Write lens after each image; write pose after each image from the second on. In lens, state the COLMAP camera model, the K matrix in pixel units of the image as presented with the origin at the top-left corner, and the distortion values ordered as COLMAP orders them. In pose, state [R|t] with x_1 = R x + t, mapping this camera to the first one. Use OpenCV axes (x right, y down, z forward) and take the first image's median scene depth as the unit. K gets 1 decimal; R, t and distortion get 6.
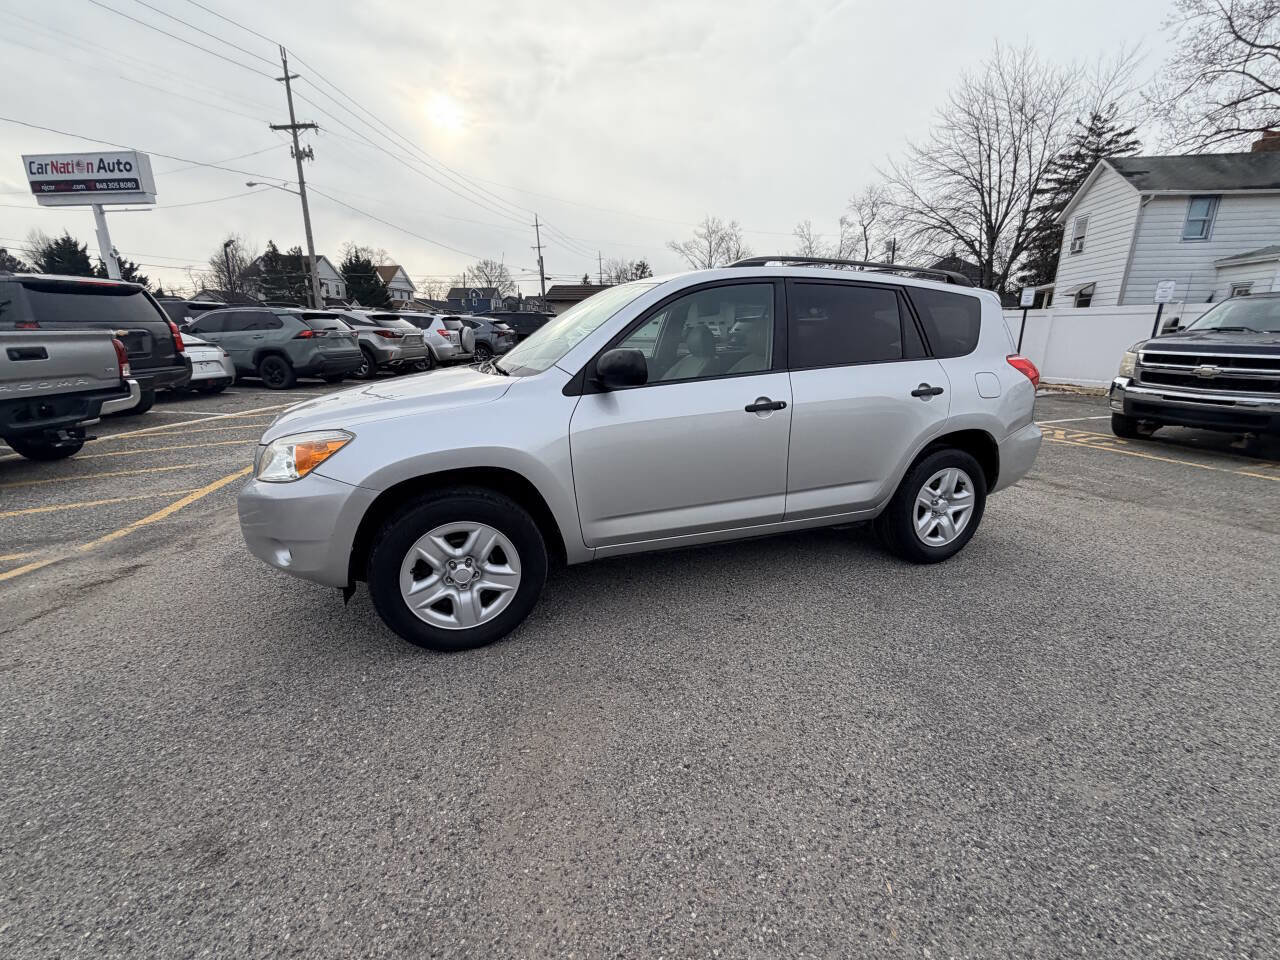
lens RADIAL K [[547.0, 0, 641.4], [0, 547.0, 483.5], [0, 0, 1]] dist [-0.000167, -0.000327]
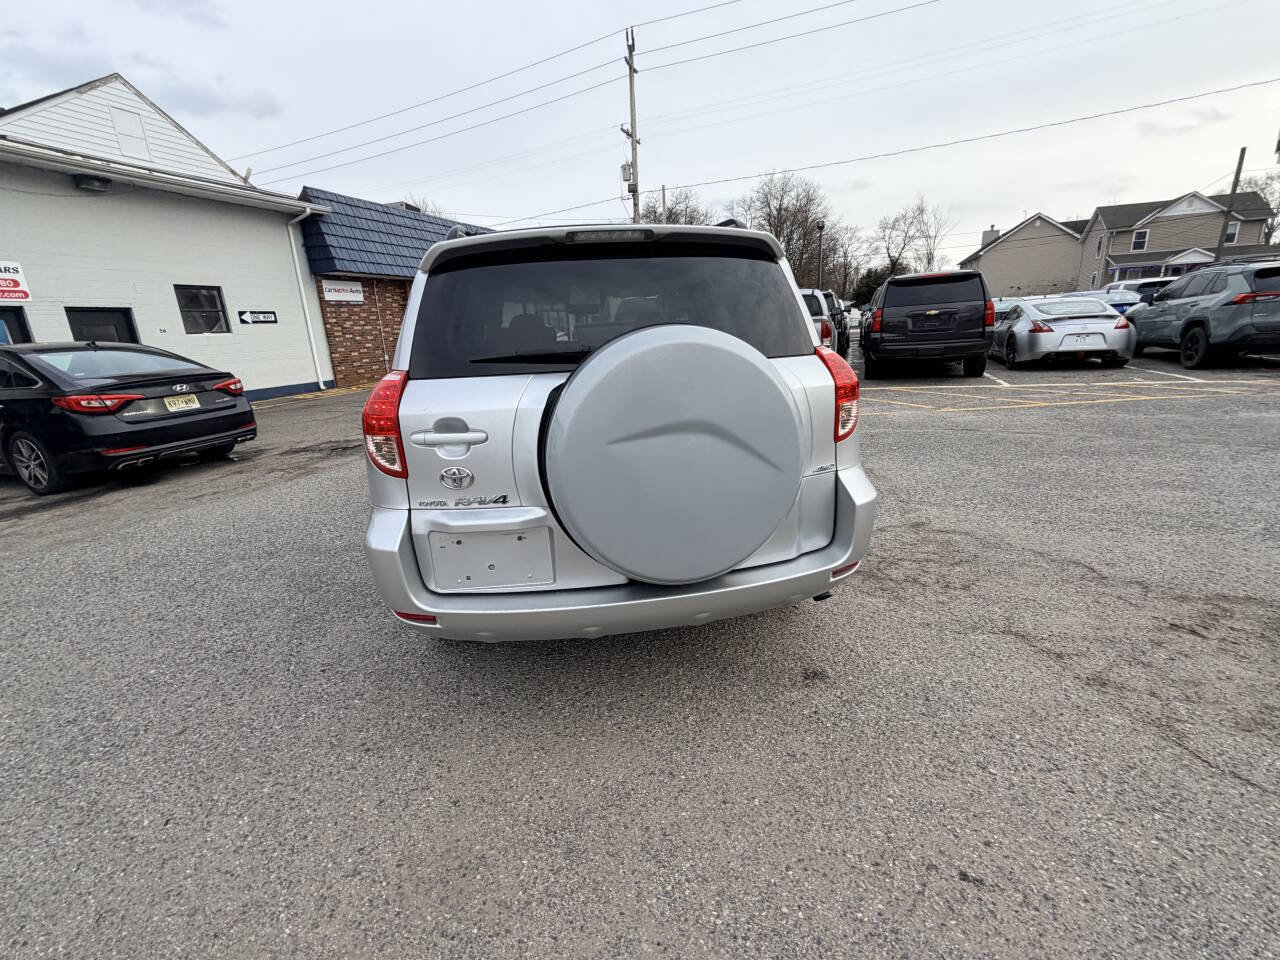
lens RADIAL K [[547.0, 0, 642.1], [0, 547.0, 481.8], [0, 0, 1]] dist [-0.000167, -0.000327]
pose [[-0.220049, 0.270461, -0.937246, 0.240065], [-0.211314, 0.924766, 0.316472, -0.073137], [0.952326, 0.267693, -0.146342, 0.276916]]
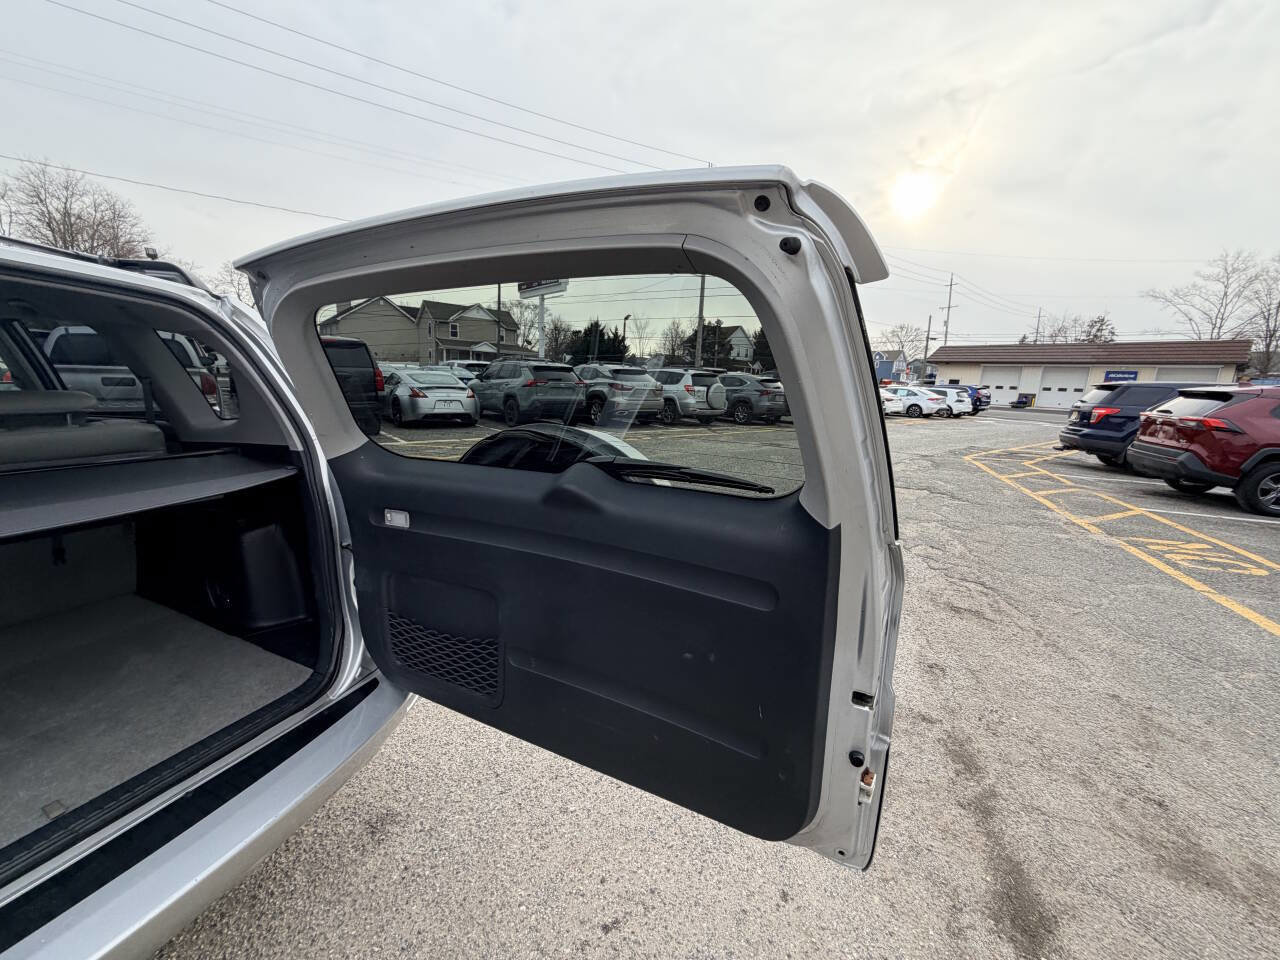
lens RADIAL K [[509.5, 0, 637.3], [0, 509.5, 477.1], [0, 0, 1]] dist [0.001944, -0.000689]
pose [[0.735148, 0.153891, -0.660208, 0.216134], [-0.221065, 0.975076, -0.018873, -0.075446], [0.640849, 0.159823, 0.750846, 0.253714]]
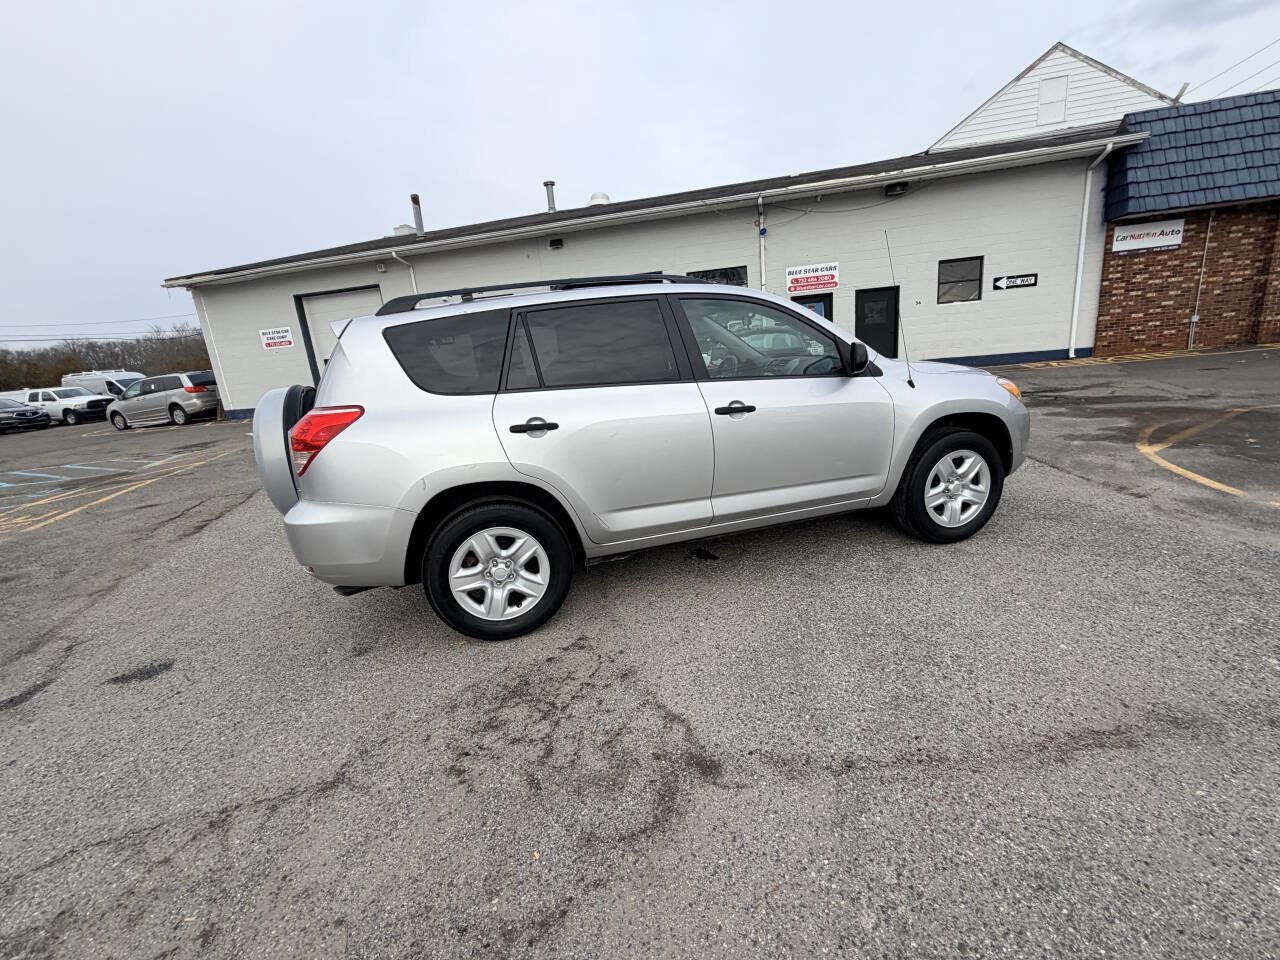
lens RADIAL K [[547.0, 0, 639.5], [0, 547.0, 479.3], [0, 0, 1]] dist [-0.000167, -0.000327]
pose [[-0.991553, 0.054636, 0.117630, 0.008923], [0.105689, 0.866062, 0.488638, -0.120163], [-0.075177, 0.496943, -0.864521, 0.426202]]
